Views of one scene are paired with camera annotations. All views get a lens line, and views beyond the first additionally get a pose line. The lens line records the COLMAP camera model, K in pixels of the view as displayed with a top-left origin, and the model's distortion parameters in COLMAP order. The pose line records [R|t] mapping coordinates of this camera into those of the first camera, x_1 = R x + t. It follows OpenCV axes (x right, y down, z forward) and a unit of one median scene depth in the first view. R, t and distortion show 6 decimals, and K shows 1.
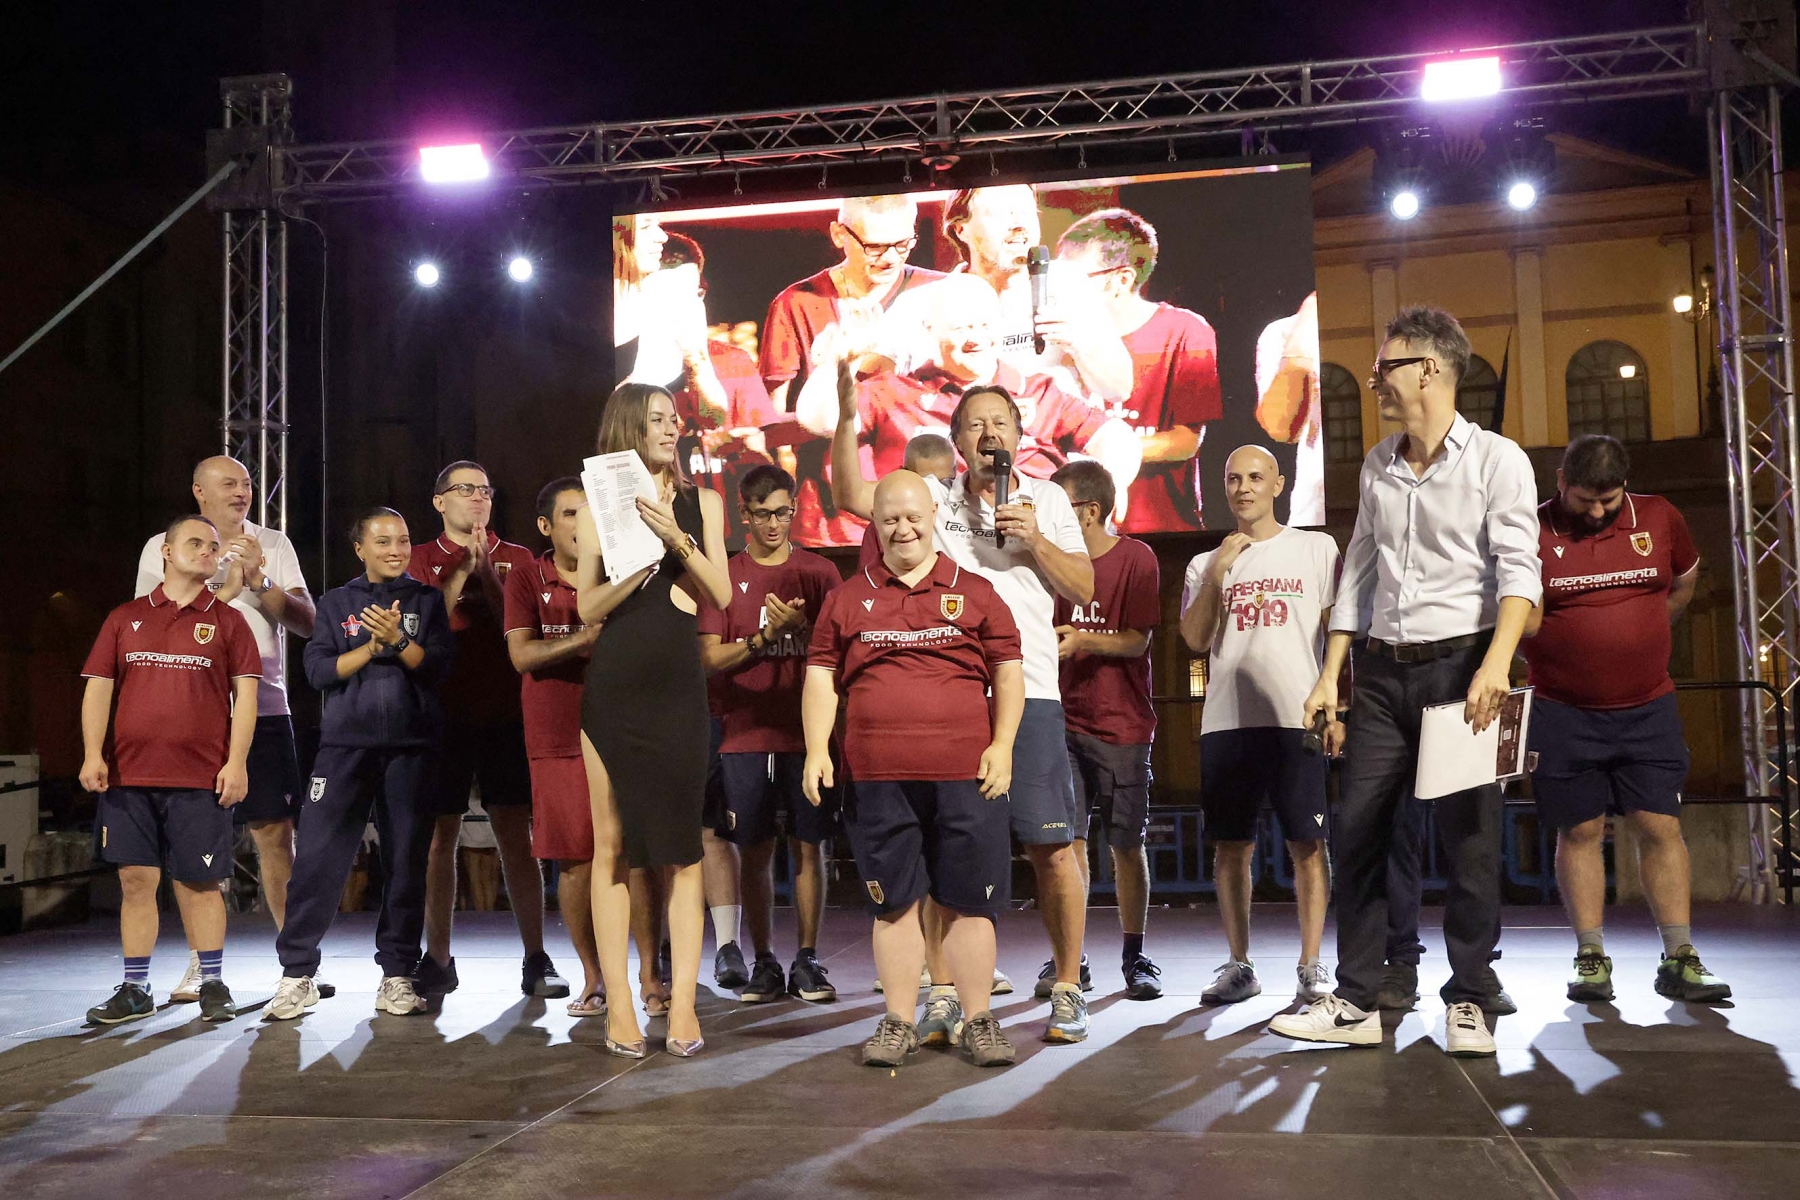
lens RADIAL K [[1834.0, 0, 889.2], [0, 1834.0, 619.8], [0, 0, 1]] dist [0.006760, 0.000000]
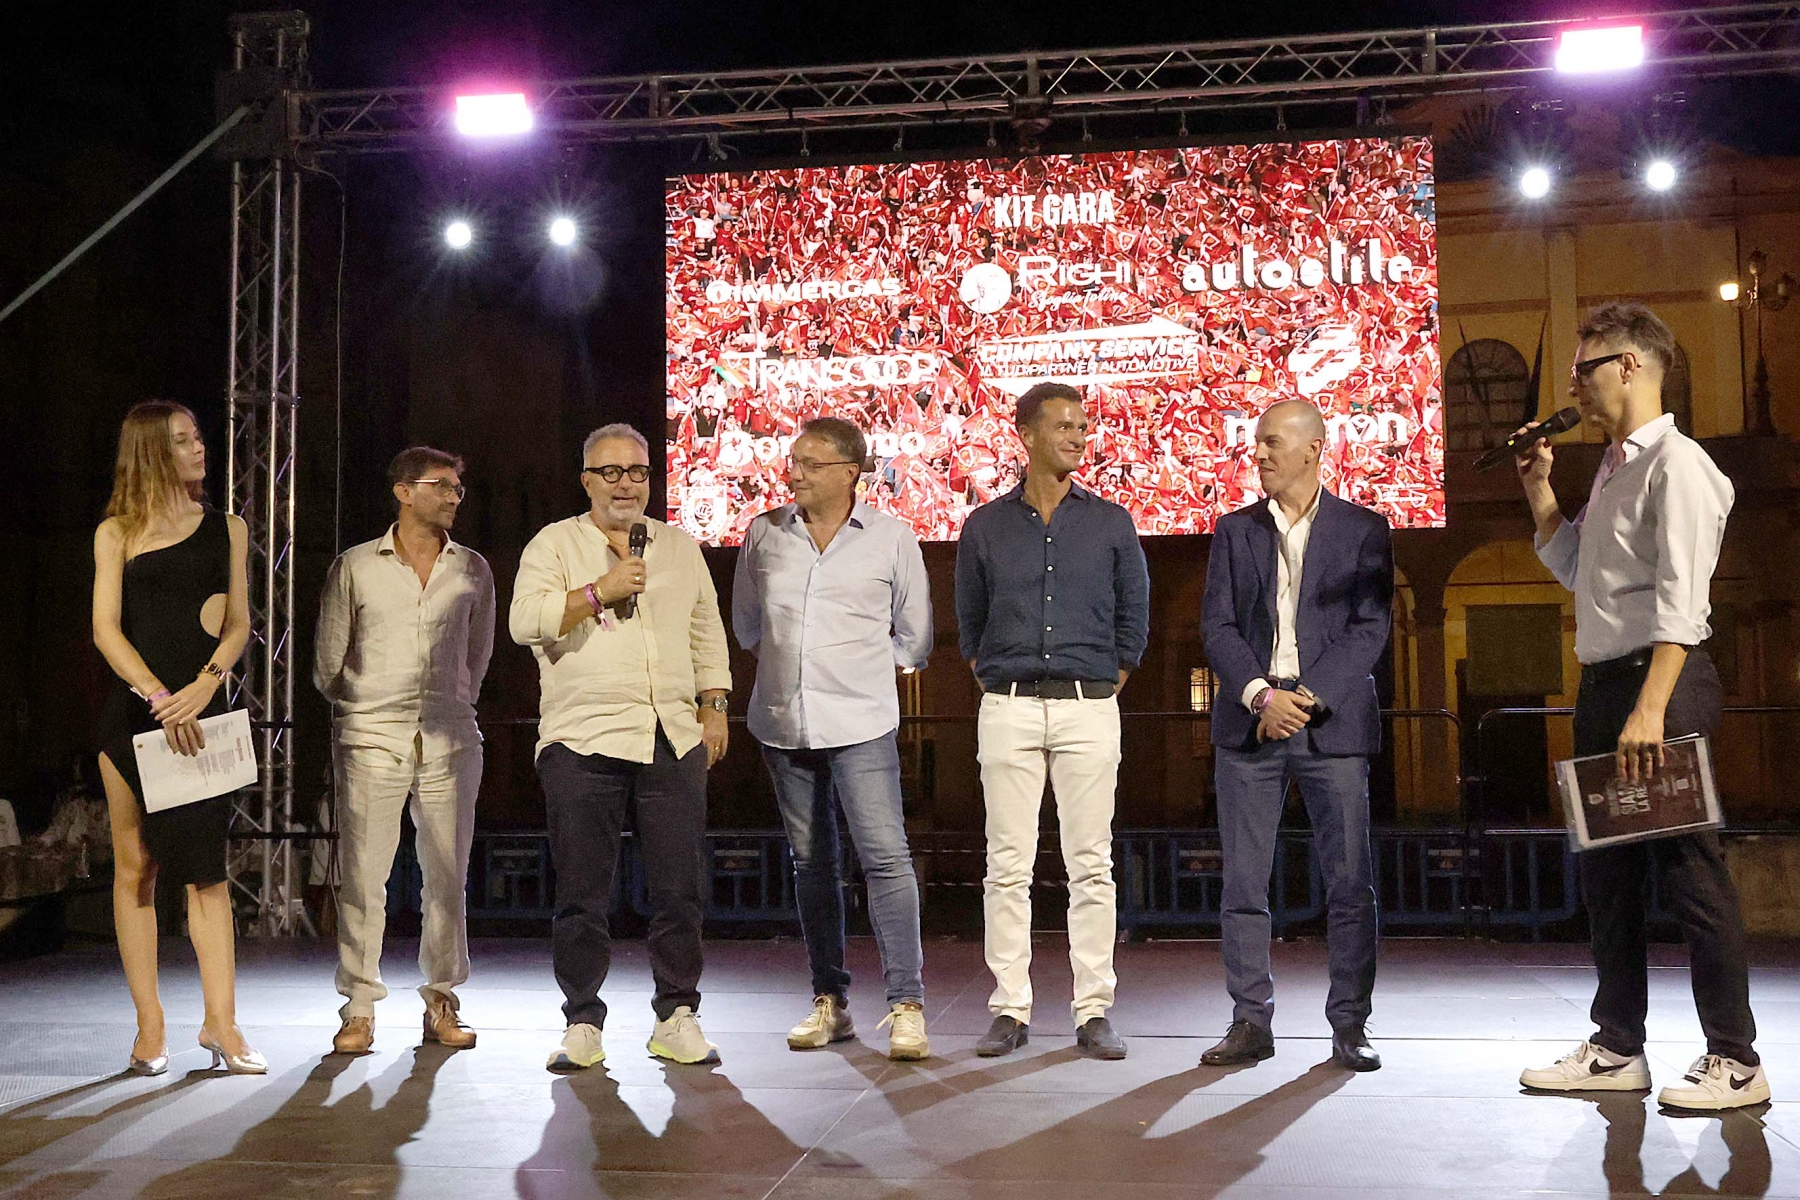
lens RADIAL K [[1972.1, 0, 907.8], [0, 1972.1, 585.9], [0, 0, 1]] dist [0.009050, 0.000000]
pose [[0.998652, 0.011963, 0.050509, -0.082310], [-0.010993, 0.999751, -0.019429, 0.002714], [-0.050729, 0.018848, 0.998535, 0.015591]]
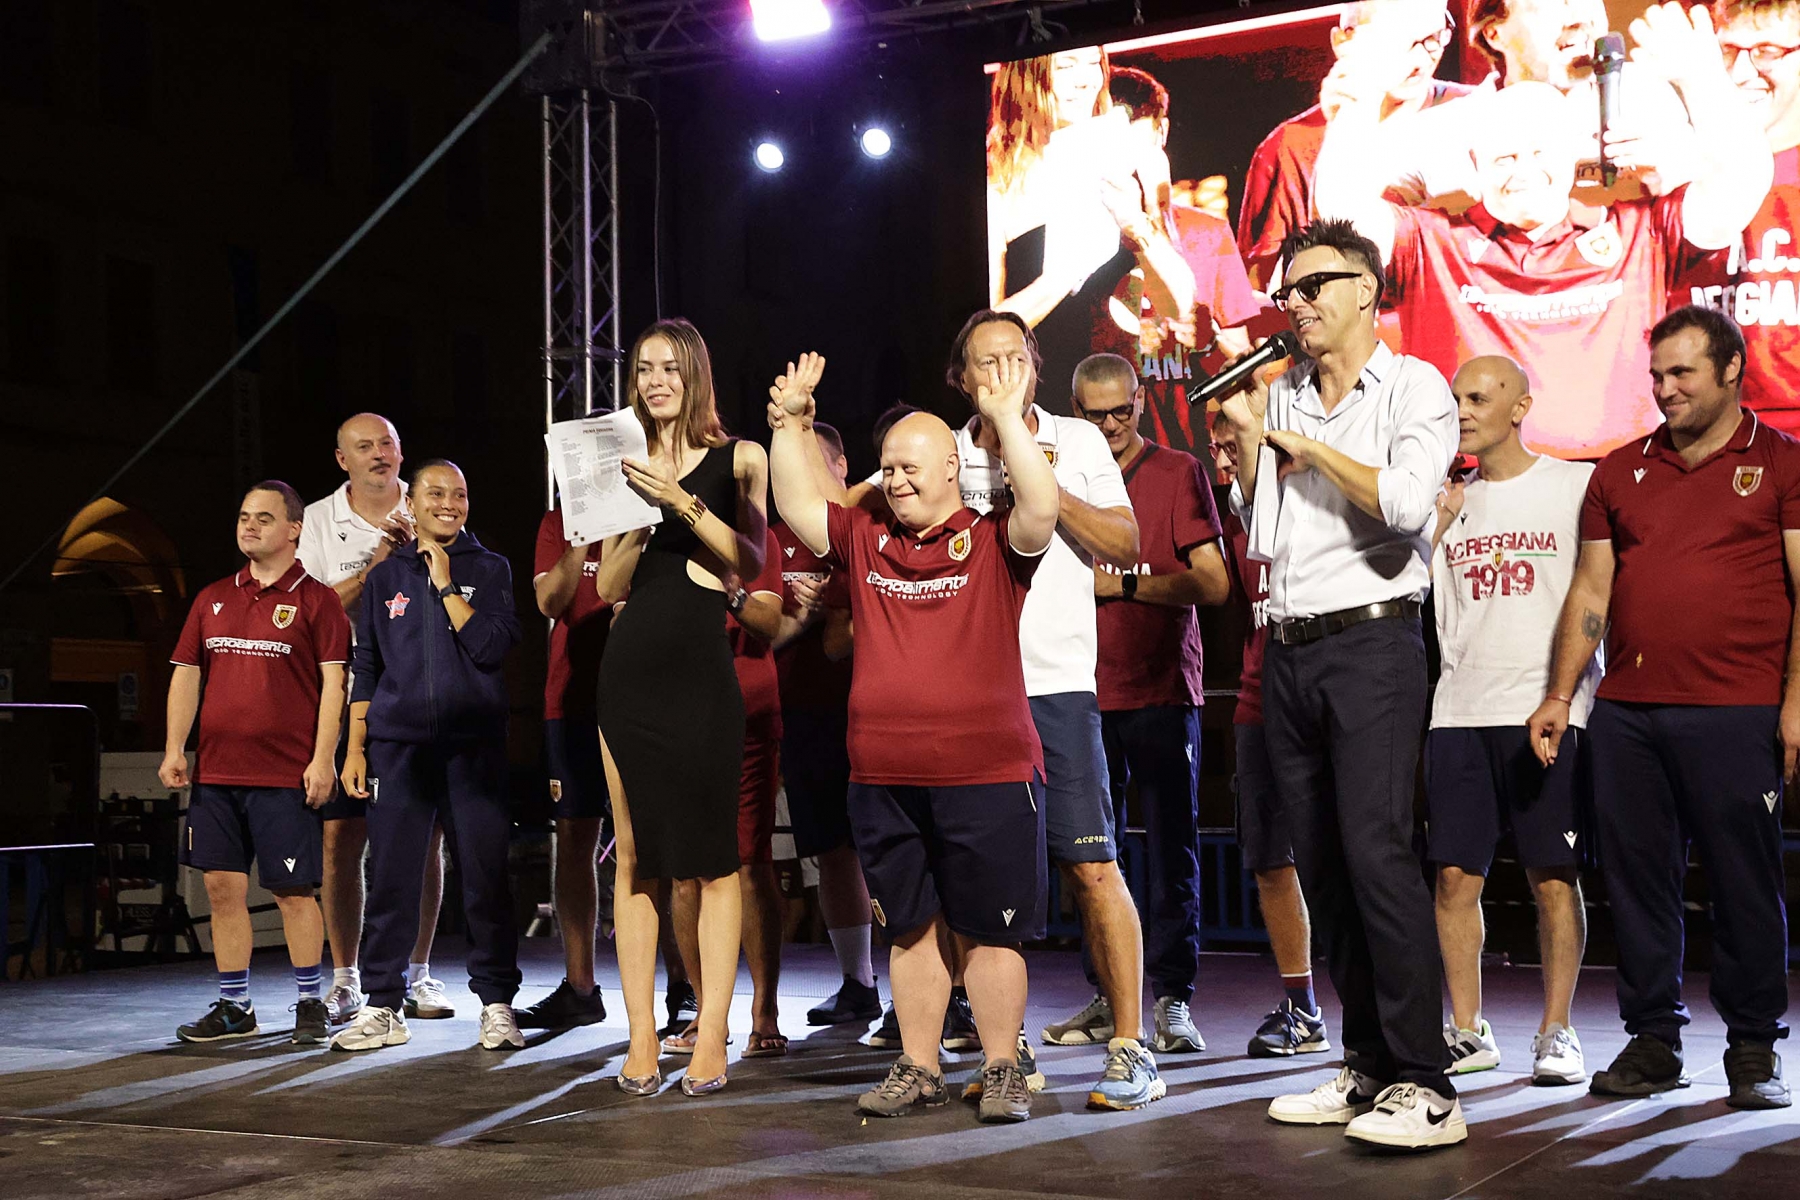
lens RADIAL K [[2577.9, 0, 907.6], [0, 2577.9, 609.5], [0, 0, 1]] dist [0.145490, 0.000000]
pose [[0.947378, -0.008947, -0.319993, 0.179446], [0.014381, 0.999790, 0.014622, -0.005526], [0.319795, -0.018454, 0.947307, -0.065504]]
